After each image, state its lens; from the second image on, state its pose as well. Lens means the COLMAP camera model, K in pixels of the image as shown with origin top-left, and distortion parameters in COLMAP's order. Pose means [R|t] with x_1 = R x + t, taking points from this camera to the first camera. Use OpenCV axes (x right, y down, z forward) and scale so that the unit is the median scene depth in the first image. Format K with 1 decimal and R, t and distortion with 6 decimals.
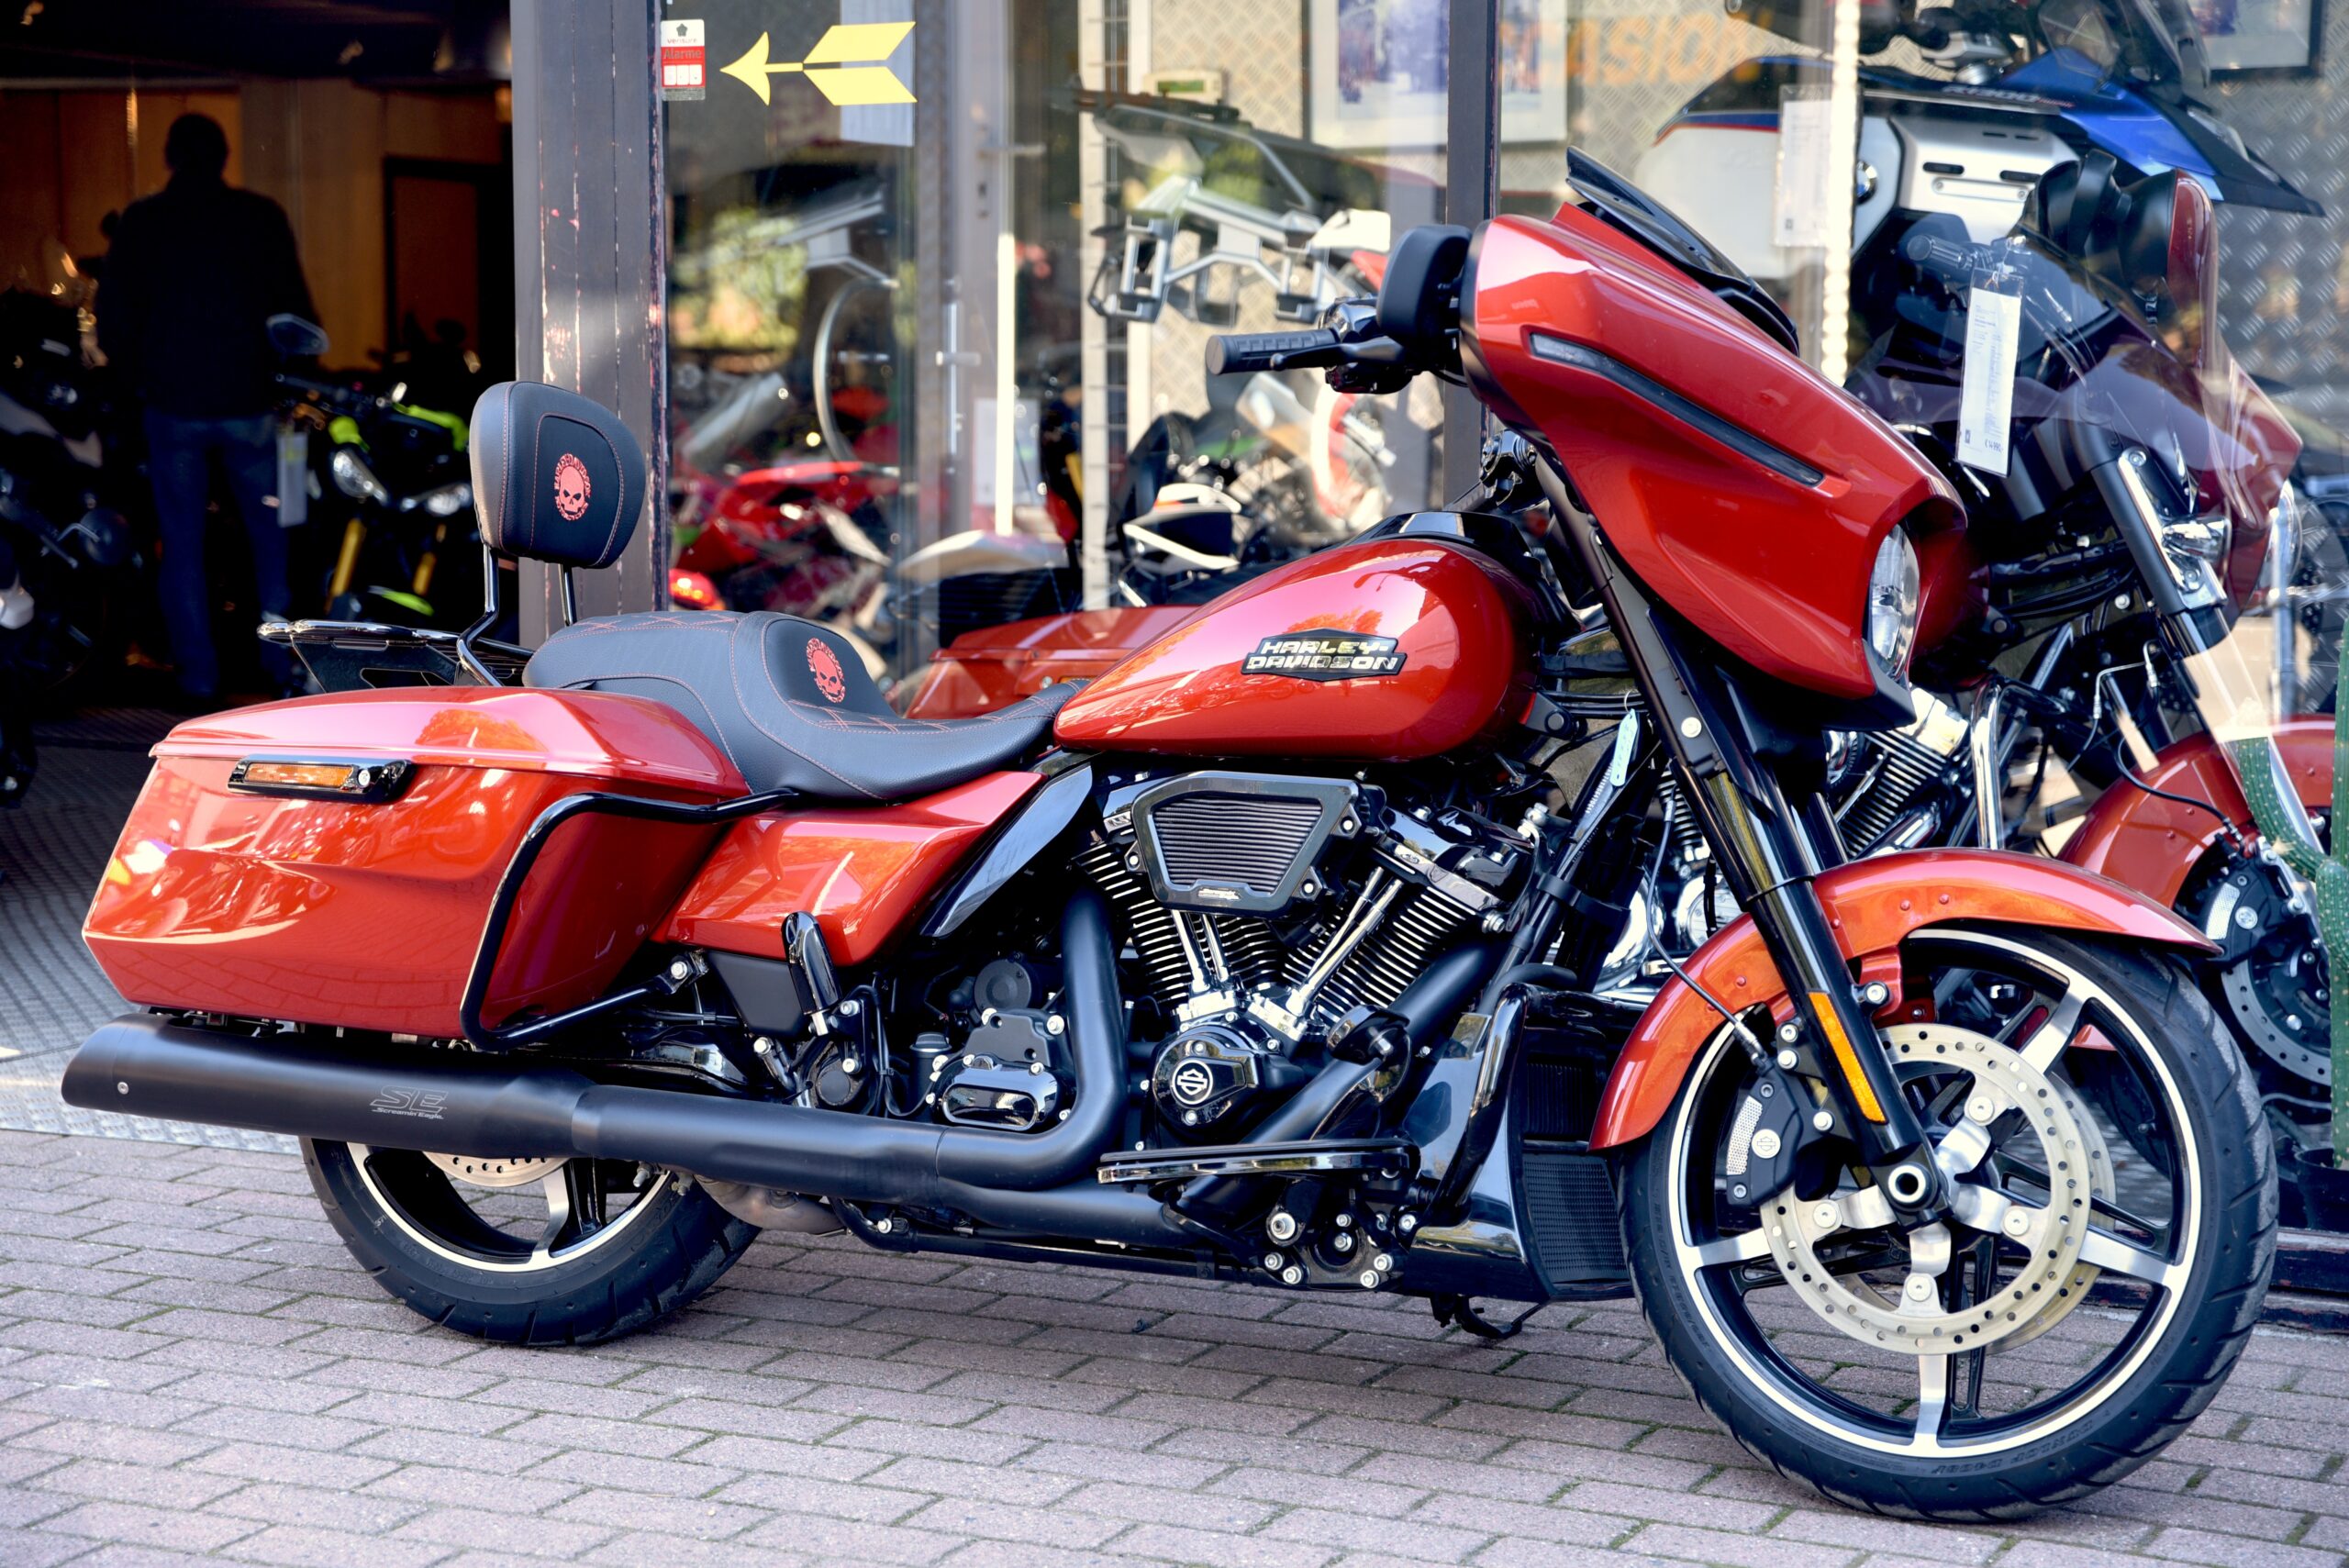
lens RADIAL K [[4351.3, 0, 1166.7], [0, 4351.3, 786.6], [0, 0, 1]] dist [0.225237, 0.000000]
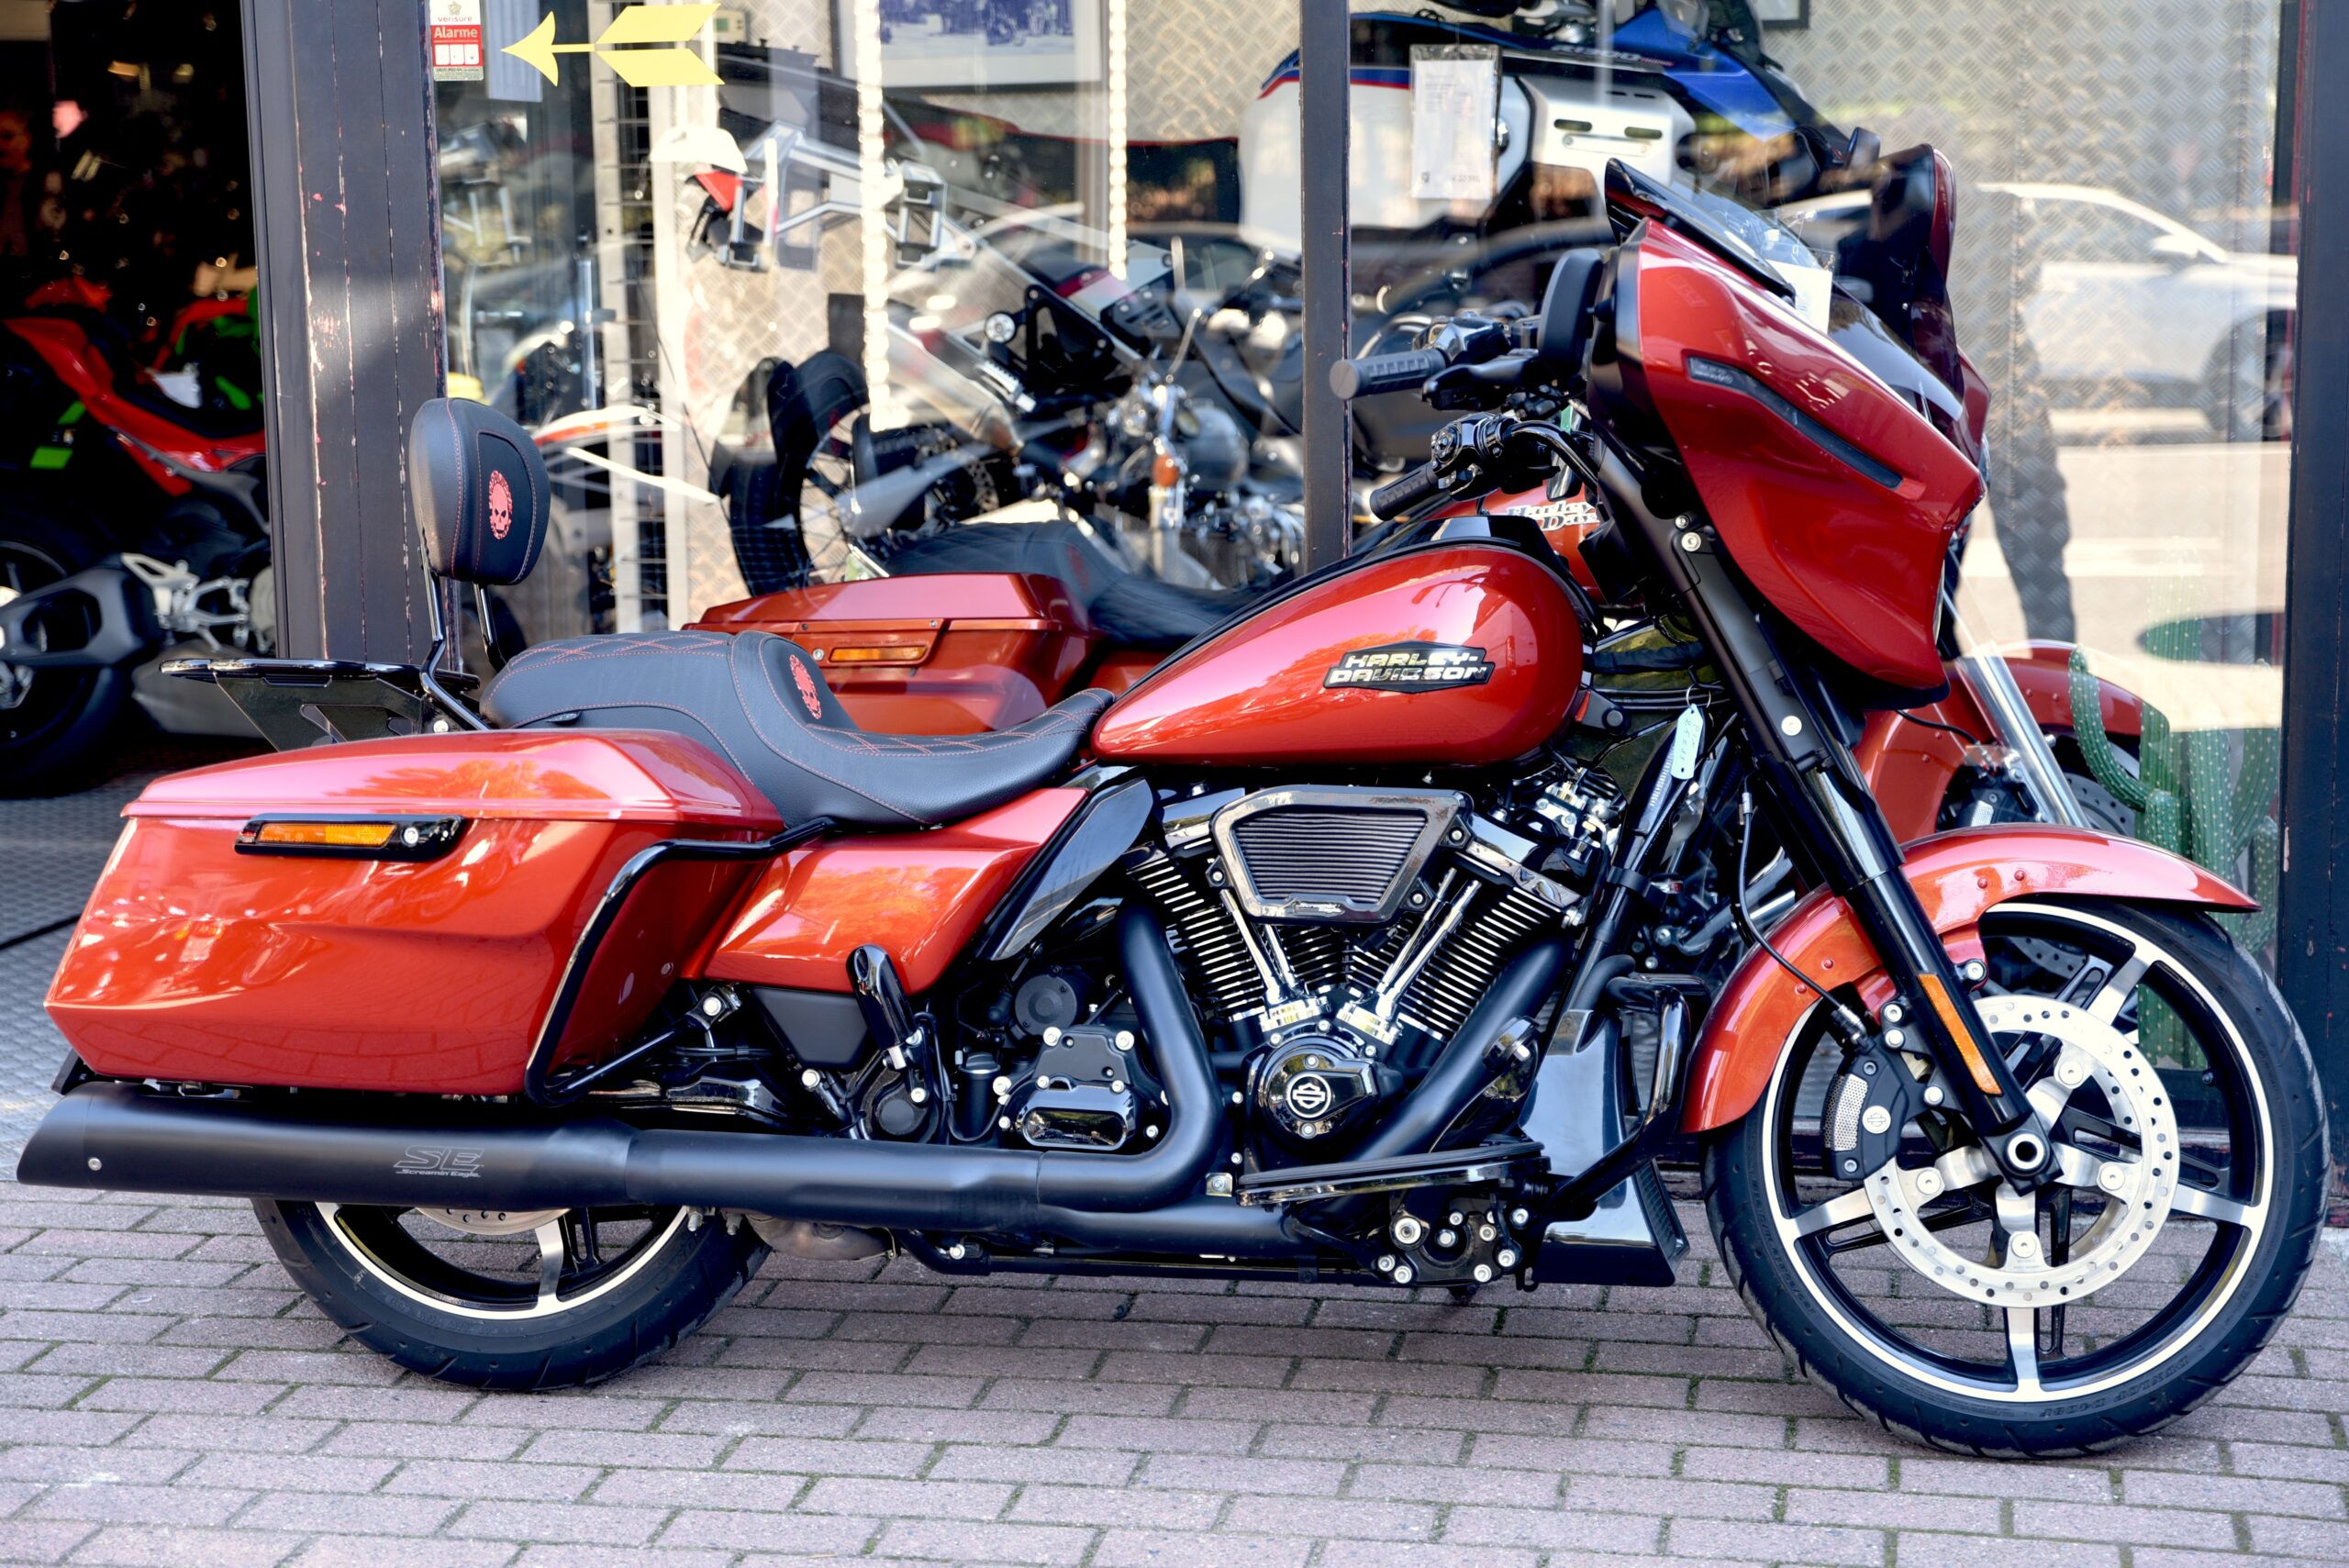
lens RADIAL K [[3999.3, 0, 1178.7], [0, 3999.3, 778.9], [0, 0, 1]] dist [0.162596, 0.000000]
pose [[0.963625, -0.055972, 0.261329, -0.254635], [0.043339, 0.997607, 0.053862, -0.055270], [-0.263719, -0.040577, 0.963746, 0.112011]]
